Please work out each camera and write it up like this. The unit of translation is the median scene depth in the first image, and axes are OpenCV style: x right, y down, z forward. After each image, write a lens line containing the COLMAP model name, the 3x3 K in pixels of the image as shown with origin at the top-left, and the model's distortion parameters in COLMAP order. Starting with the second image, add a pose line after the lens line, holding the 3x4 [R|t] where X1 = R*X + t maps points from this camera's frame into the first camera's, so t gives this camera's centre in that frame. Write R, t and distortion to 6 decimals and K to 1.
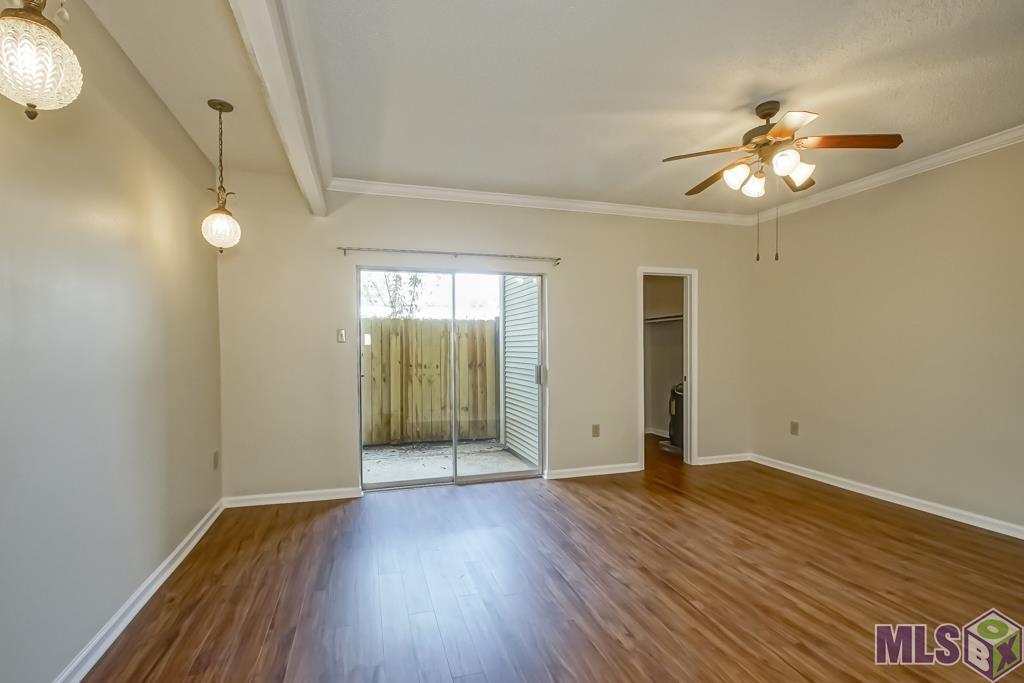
lens RADIAL K [[469.2, 0, 512.1], [0, 469.2, 348.4], [0, 0, 1]] dist [0.002299, -0.000361]
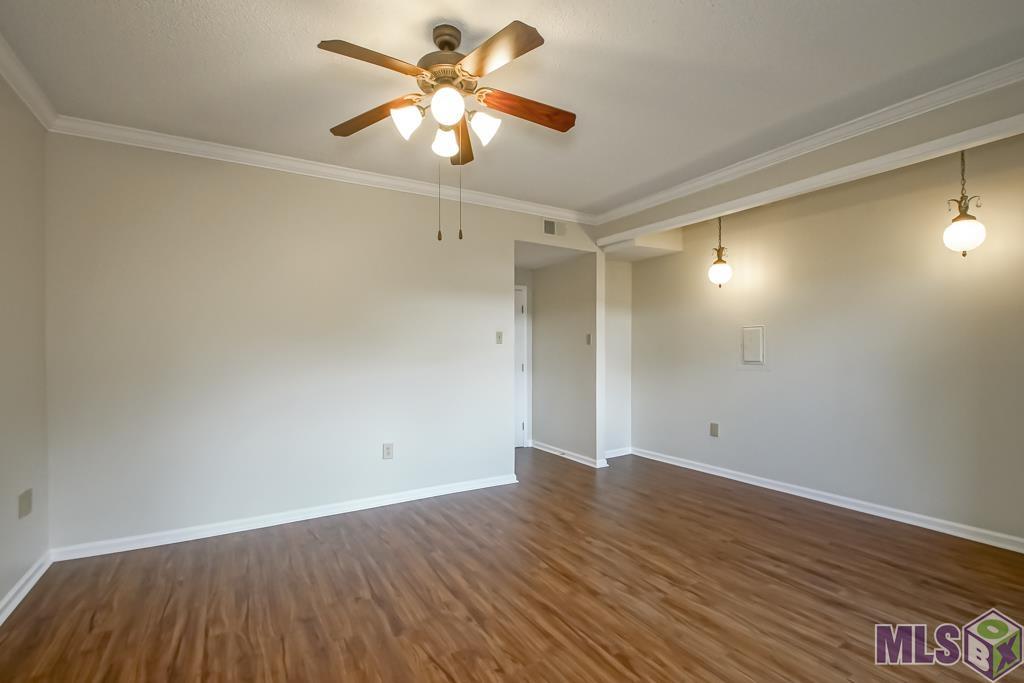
lens RADIAL K [[469.2, 0, 510.3], [0, 469.2, 343.0], [0, 0, 1]] dist [0.002299, -0.000361]
pose [[-0.972436, 0.002049, -0.233160, 0.657338], [0.003580, 0.999975, -0.006145, -0.016254], [0.233141, -0.006810, -0.972419, 1.870440]]
